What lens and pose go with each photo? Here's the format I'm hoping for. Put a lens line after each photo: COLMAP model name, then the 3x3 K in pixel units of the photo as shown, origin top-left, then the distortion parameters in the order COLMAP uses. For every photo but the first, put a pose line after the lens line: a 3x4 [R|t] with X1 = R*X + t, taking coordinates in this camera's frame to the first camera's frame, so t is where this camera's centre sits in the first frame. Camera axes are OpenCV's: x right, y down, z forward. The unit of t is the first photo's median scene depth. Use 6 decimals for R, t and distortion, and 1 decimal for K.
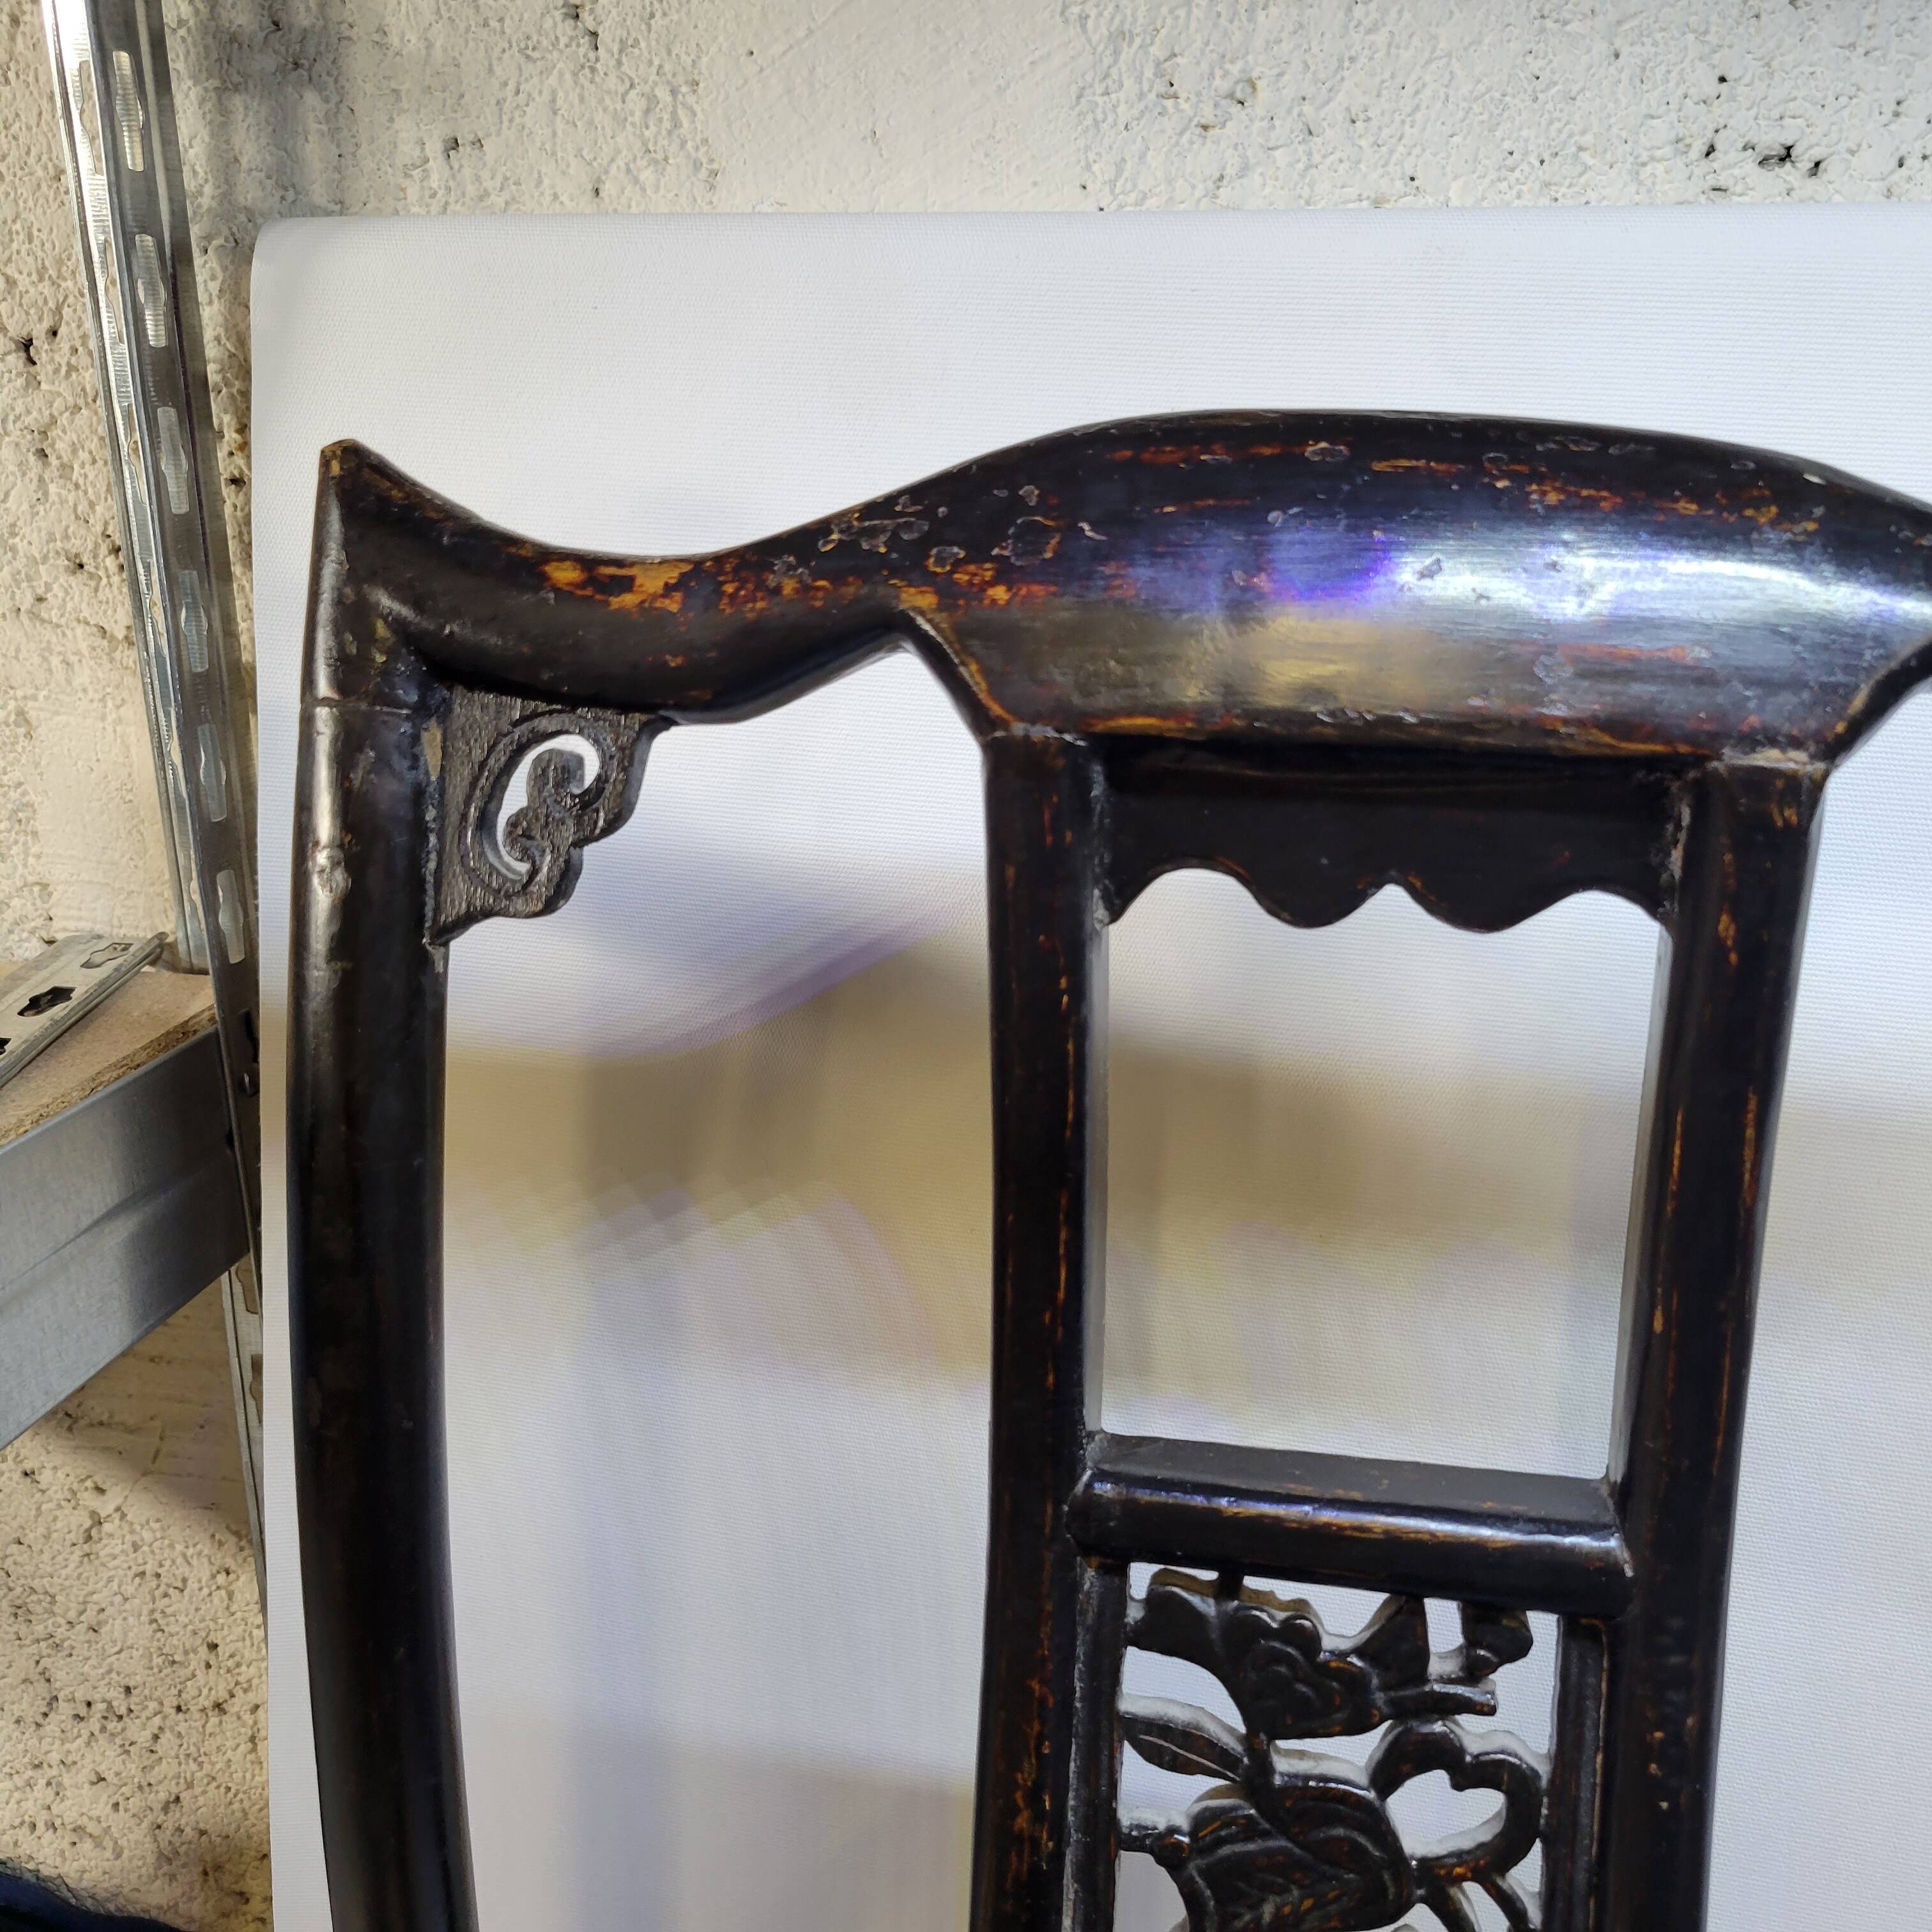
lens RADIAL K [[1958.8, 0, 976.6], [0, 1958.8, 999.0], [0, 0, 1]] dist [0.038566, -0.017206]
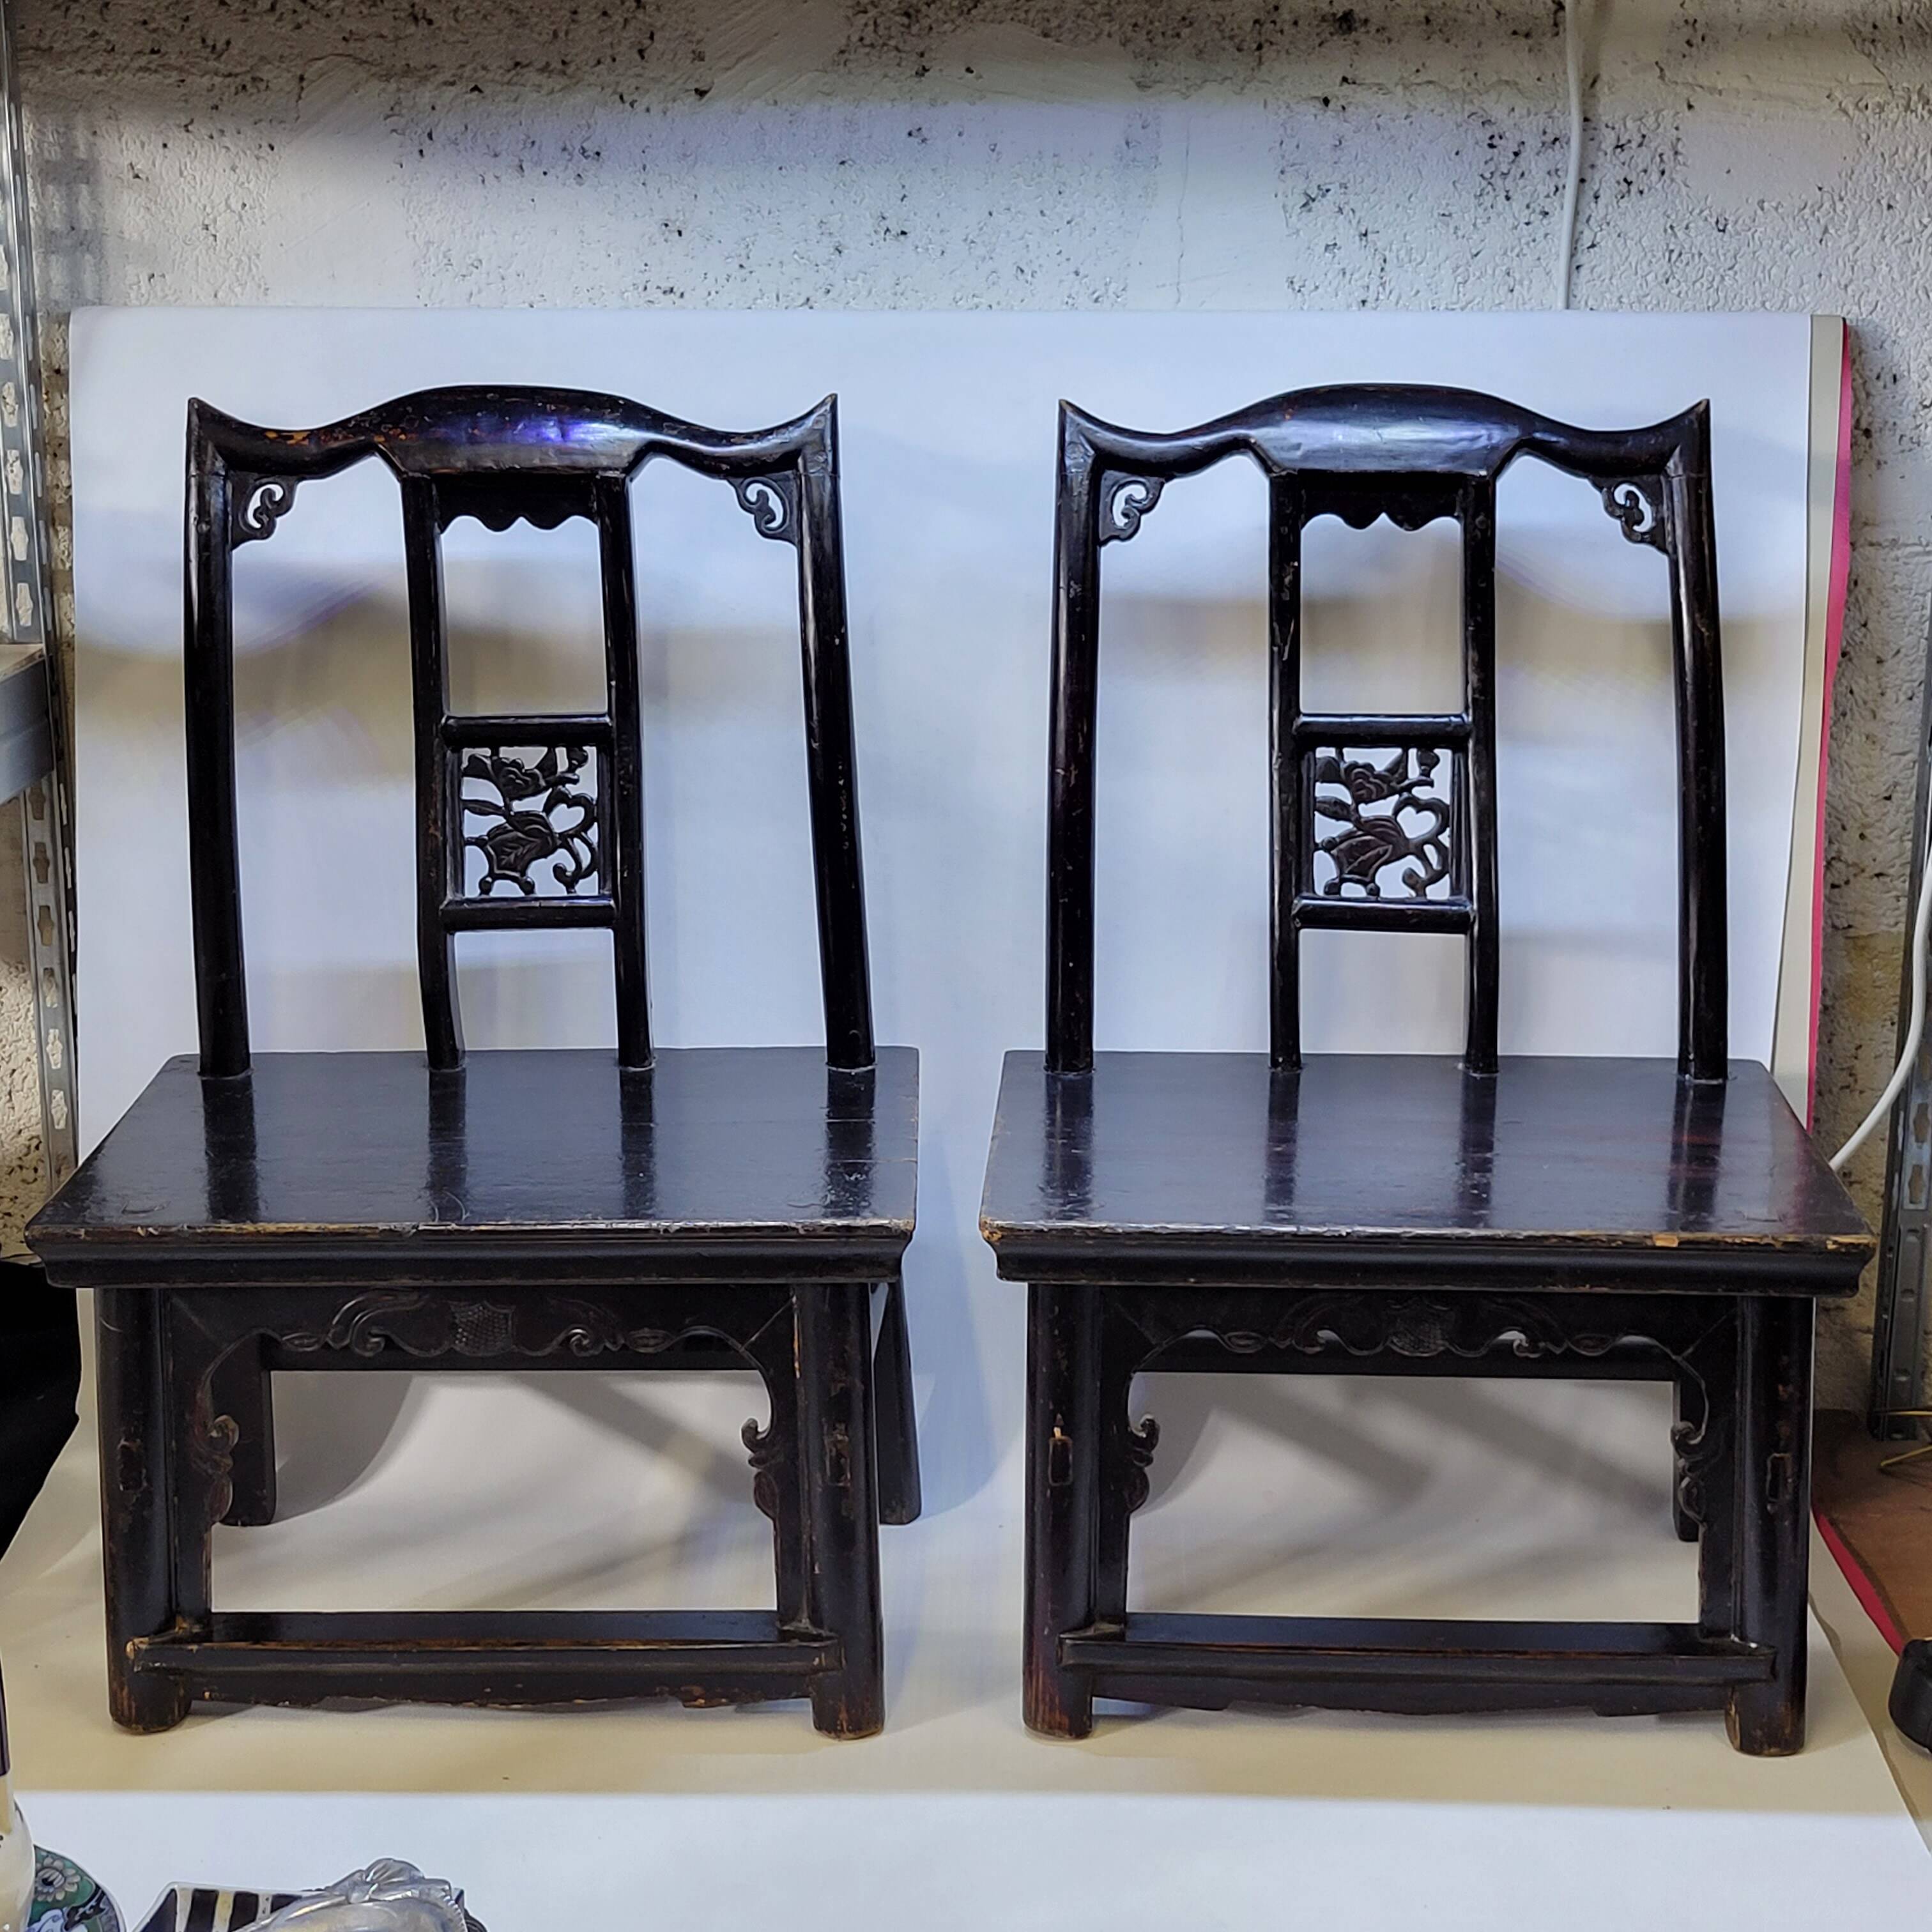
lens RADIAL K [[3223.3, 0, 977.1], [0, 3223.3, 975.1], [0, 0, 1]] dist [0.038394, 0.106128]
pose [[0.976732, -0.055872, 0.207058, -0.205769], [0.074016, 0.993967, -0.080938, 1.133263], [-0.201287, 0.094380, 0.974975, -4.164453]]
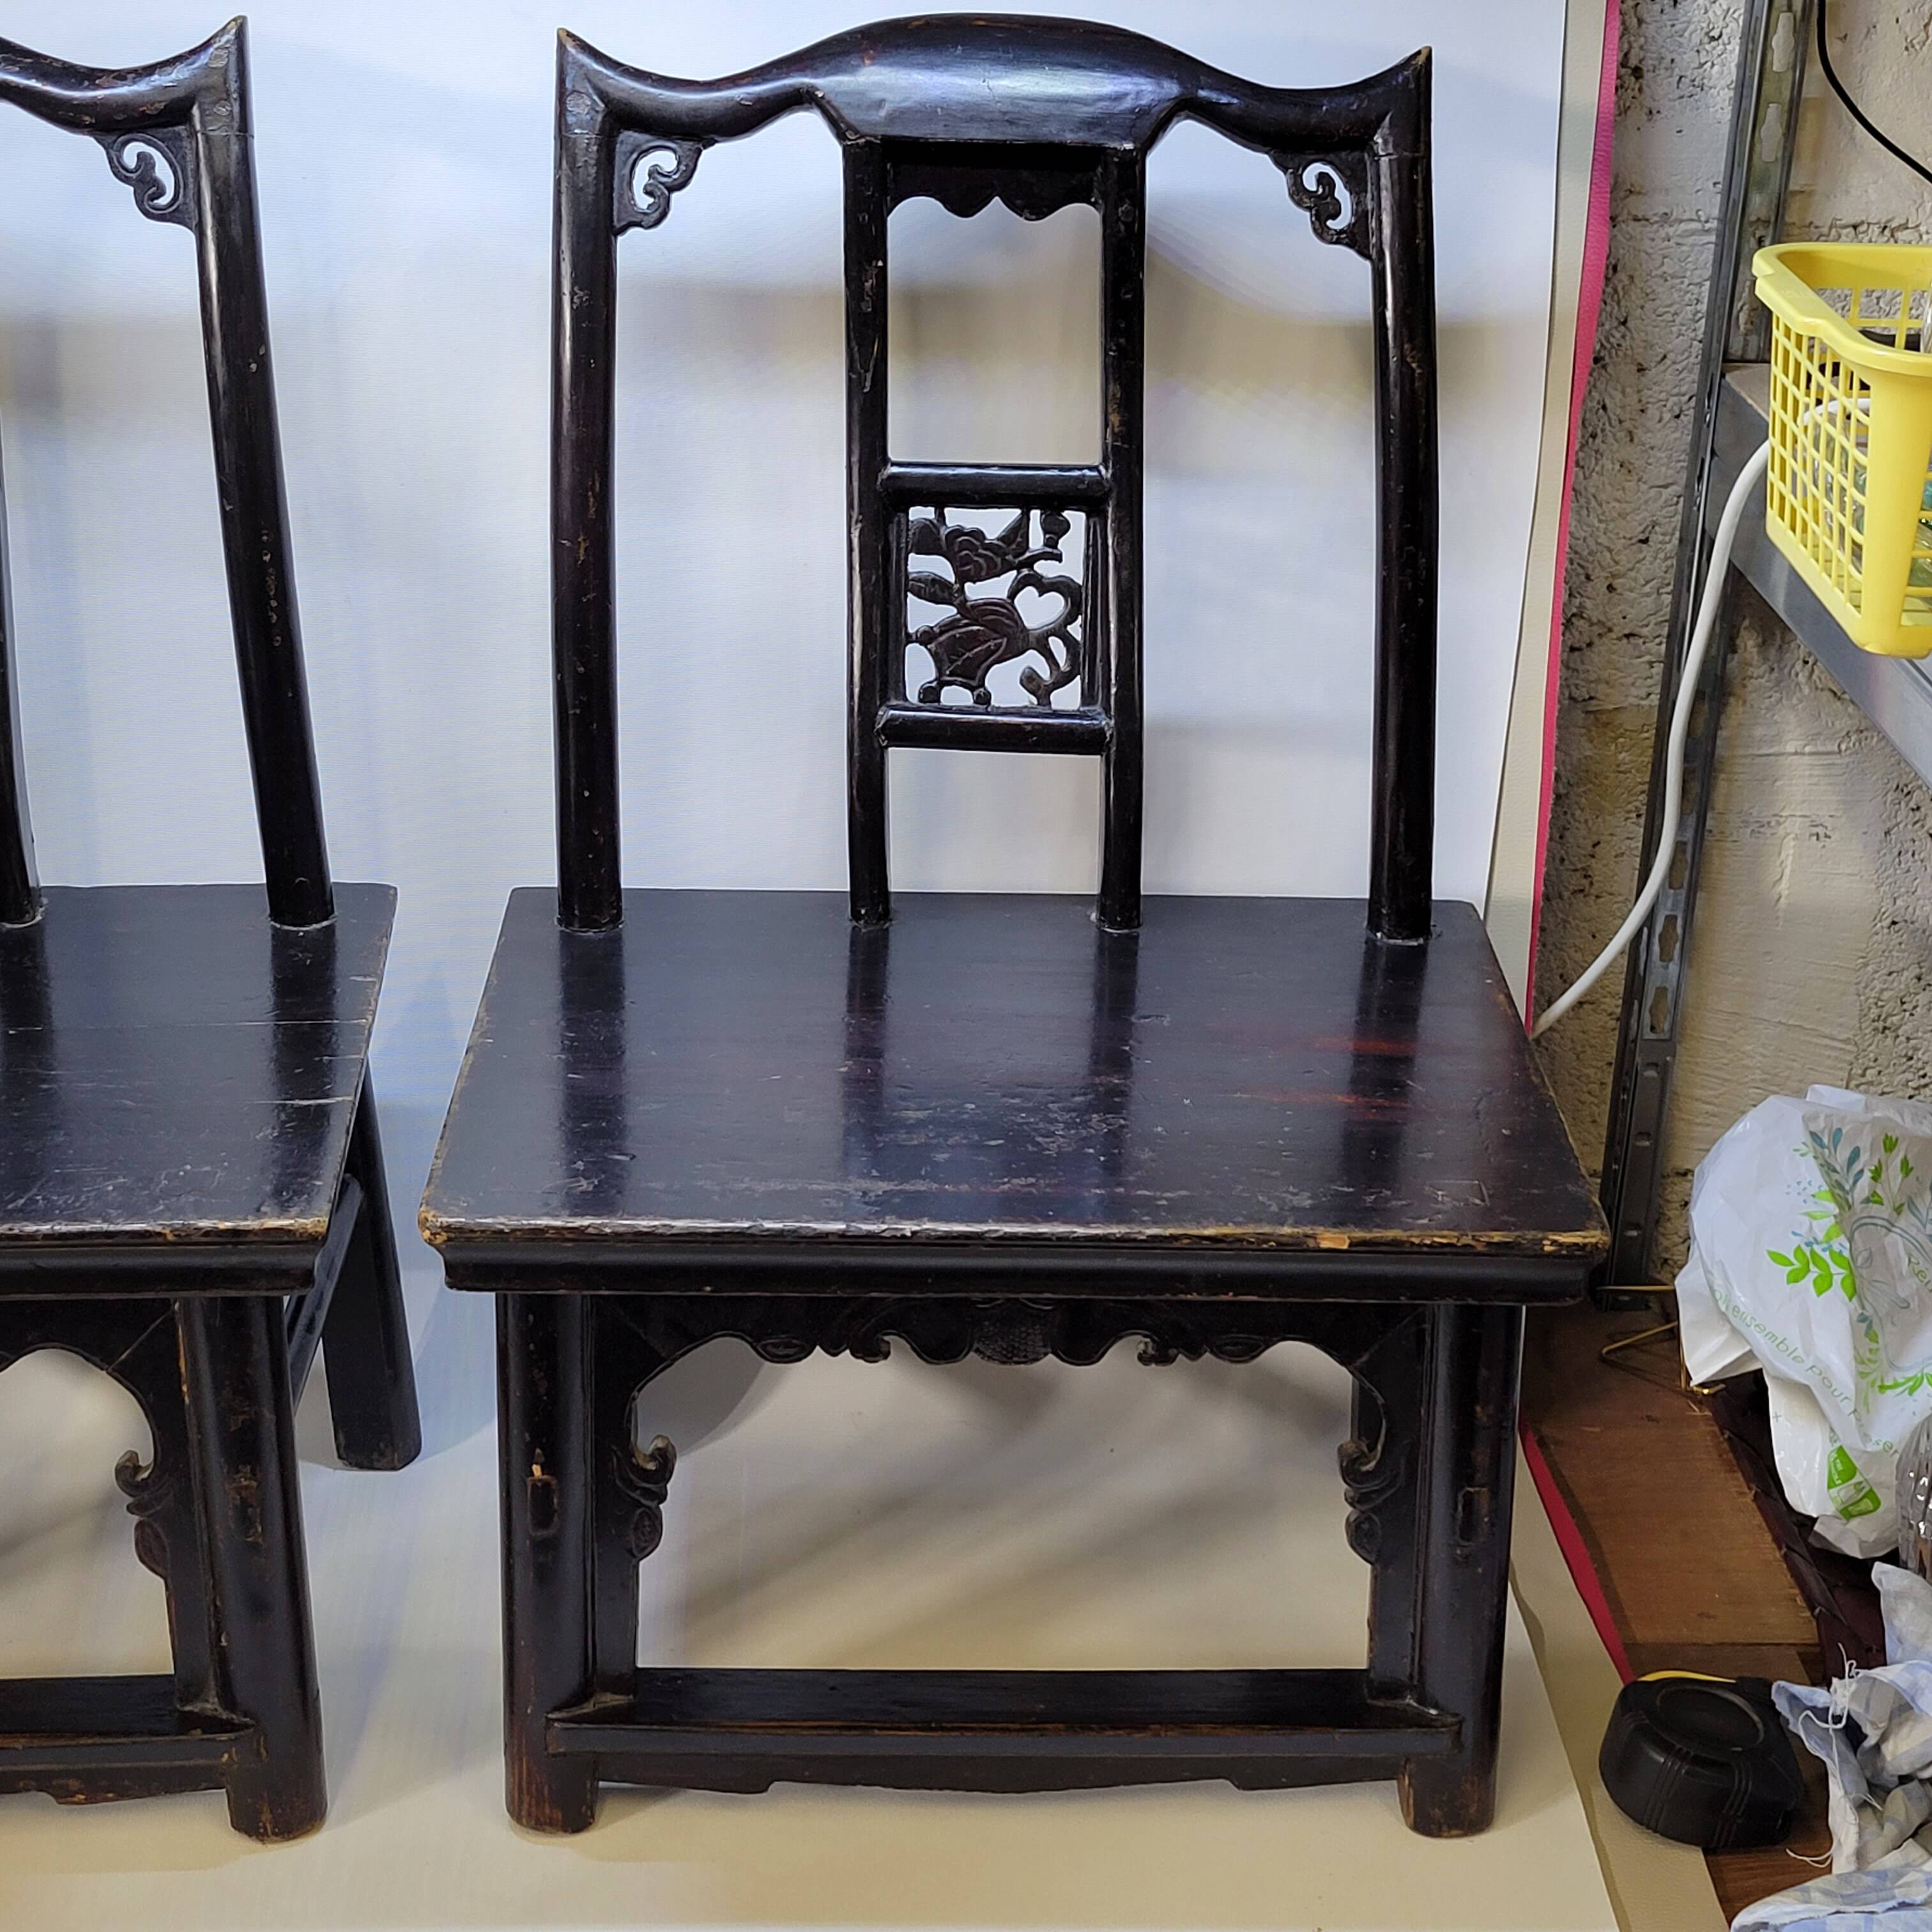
lens RADIAL K [[3253.8, 0, 957.1], [0, 3253.8, 940.0], [0, 0, 1]] dist [0.036092, 0.081140]
pose [[0.959611, -0.092186, 0.265800, 0.373898], [0.073196, 0.994063, 0.080507, 0.599827], [-0.271643, -0.057800, 0.960661, -3.110767]]
